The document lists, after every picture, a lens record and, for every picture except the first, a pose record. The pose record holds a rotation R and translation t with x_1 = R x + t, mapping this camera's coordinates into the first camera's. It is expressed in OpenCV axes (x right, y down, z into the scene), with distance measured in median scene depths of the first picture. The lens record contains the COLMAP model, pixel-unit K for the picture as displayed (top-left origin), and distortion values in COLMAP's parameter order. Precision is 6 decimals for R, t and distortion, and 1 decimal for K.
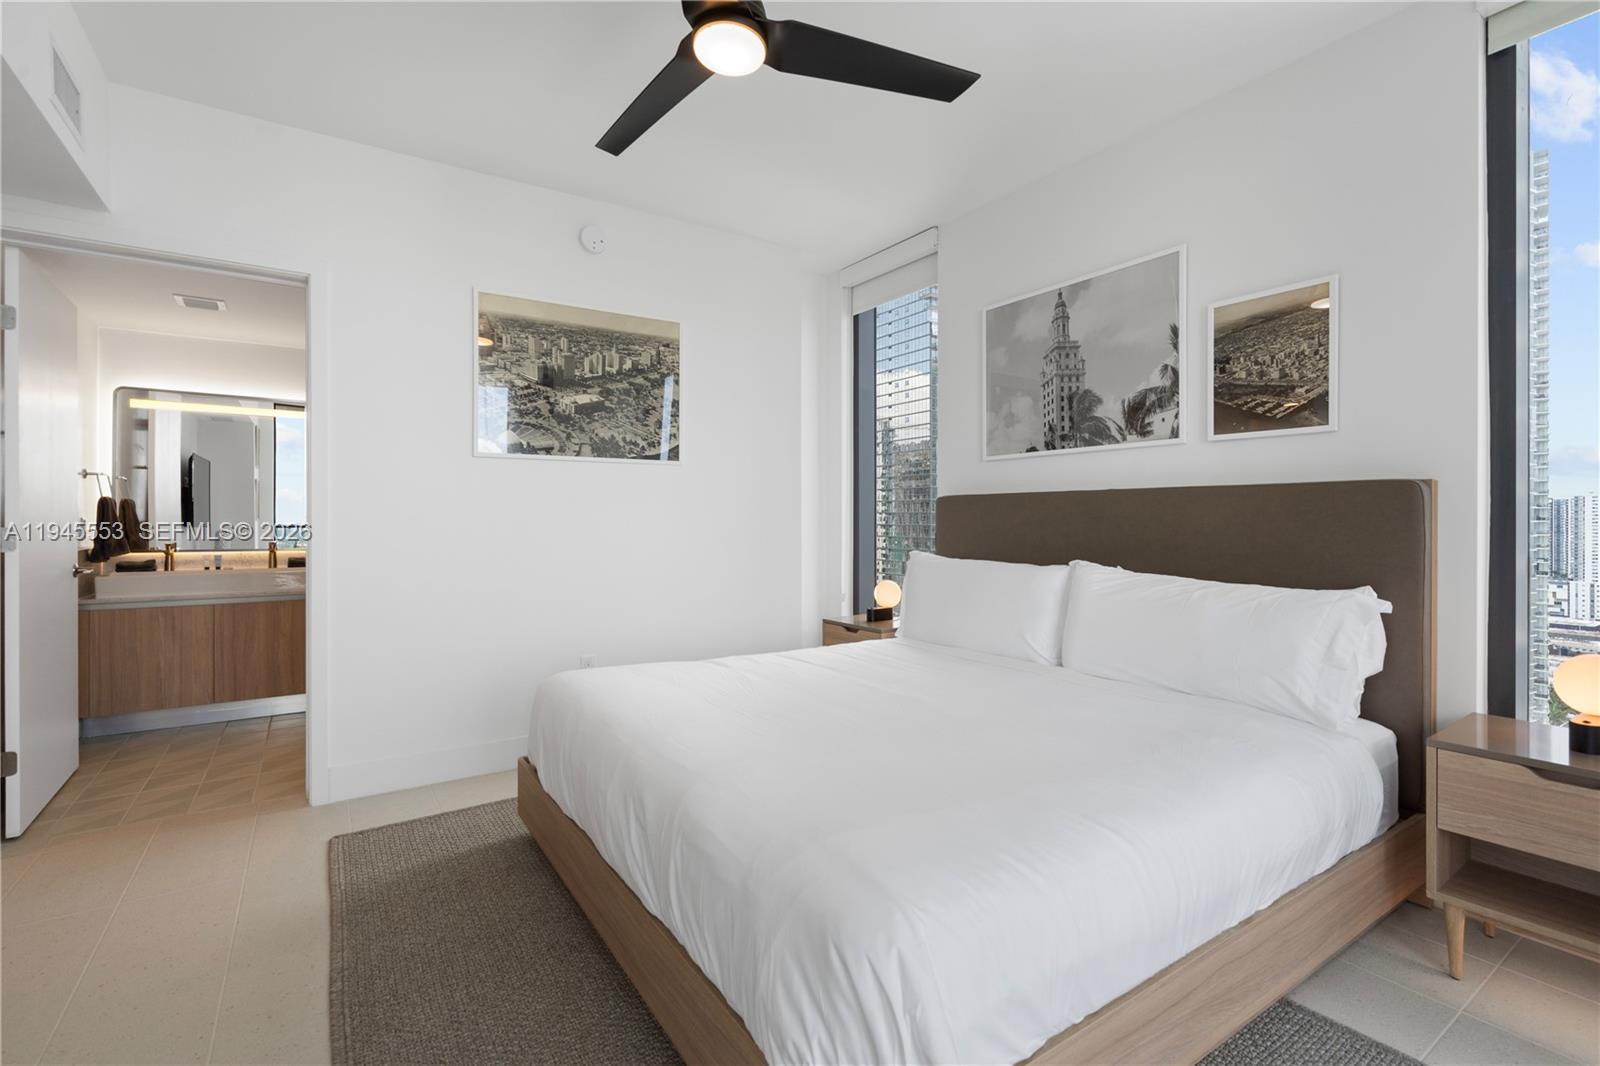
lens RADIAL K [[738.3, 0, 799.2], [0, 738.3, 508.0], [0, 0, 1]] dist [-0.001281, 0.001034]
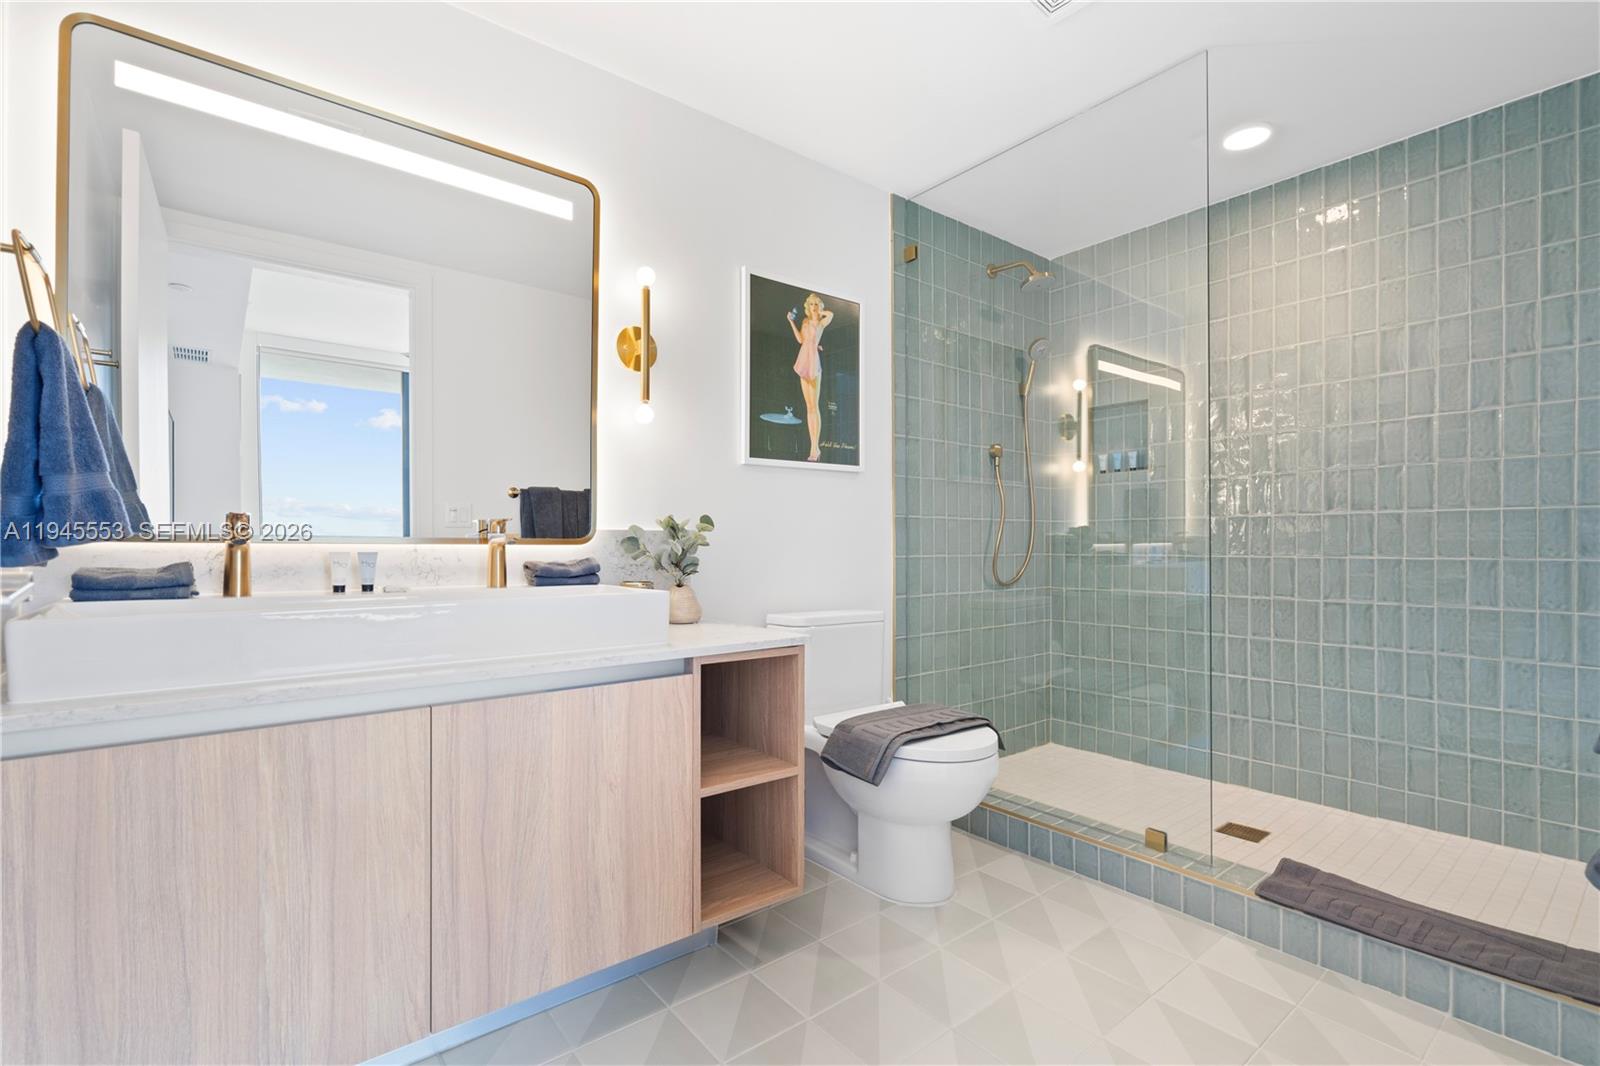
lens RADIAL K [[736.6, 0, 800.0], [0, 736.6, 533.0], [0, 0, 1]] dist [-0.001382, 0.000221]
pose [[0.996086, -0.000388, 0.088393, -0.636937], [0.000445, 1.000000, -0.000624, 0.057480], [-0.088393, 0.000661, 0.996085, 0.654372]]
